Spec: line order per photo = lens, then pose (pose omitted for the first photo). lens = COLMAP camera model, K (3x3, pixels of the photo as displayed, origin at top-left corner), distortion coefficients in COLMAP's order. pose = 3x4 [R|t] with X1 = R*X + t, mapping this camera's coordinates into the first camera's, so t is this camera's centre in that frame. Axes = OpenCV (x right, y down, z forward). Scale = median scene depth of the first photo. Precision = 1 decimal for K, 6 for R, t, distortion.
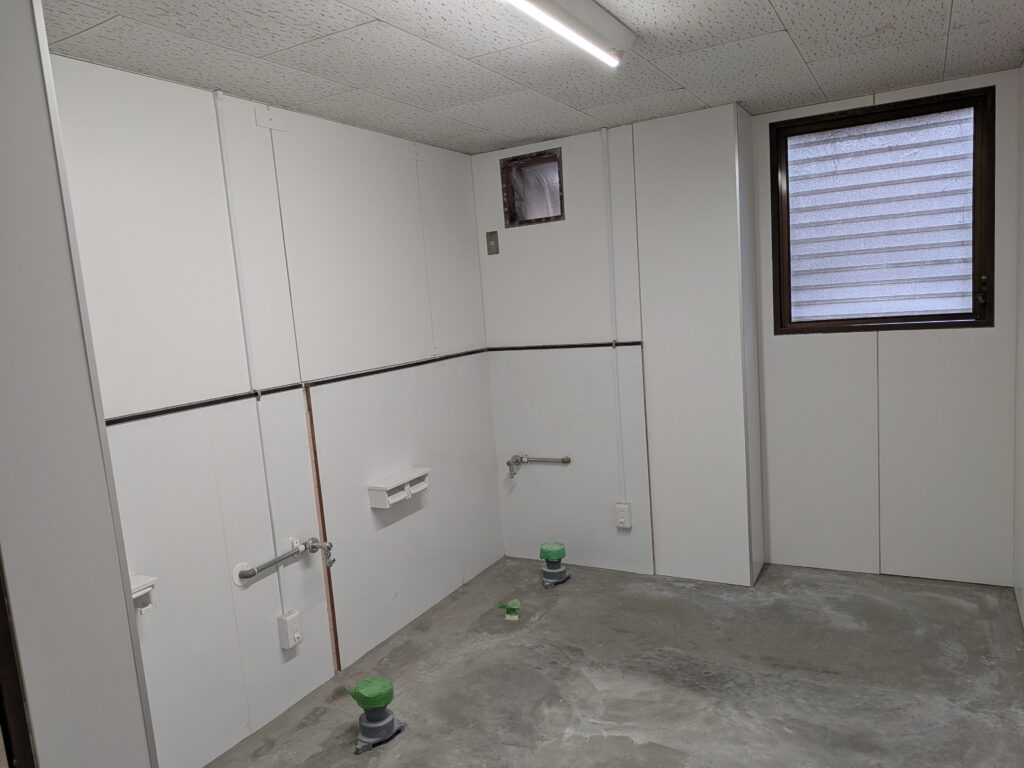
lens RADIAL K [[739.3, 0, 508.8], [0, 739.3, 392.5], [0, 0, 1]] dist [0.072696, -0.087195]
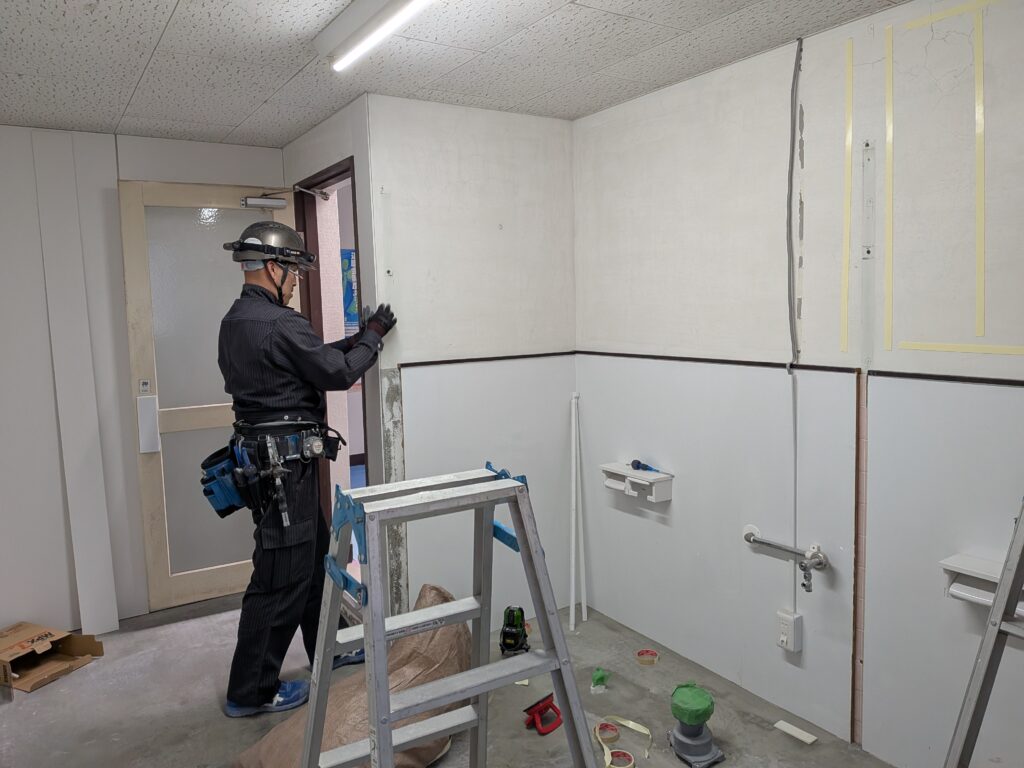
lens RADIAL K [[760.8, 0, 523.6], [0, 760.8, 385.3], [0, 0, 1]] dist [0.058432, -0.096104]
pose [[-0.468518, 0.175617, -0.865823, 0.582933], [-0.062043, 0.971083, 0.230540, -0.157182], [0.881273, 0.161730, -0.444074, 1.031738]]
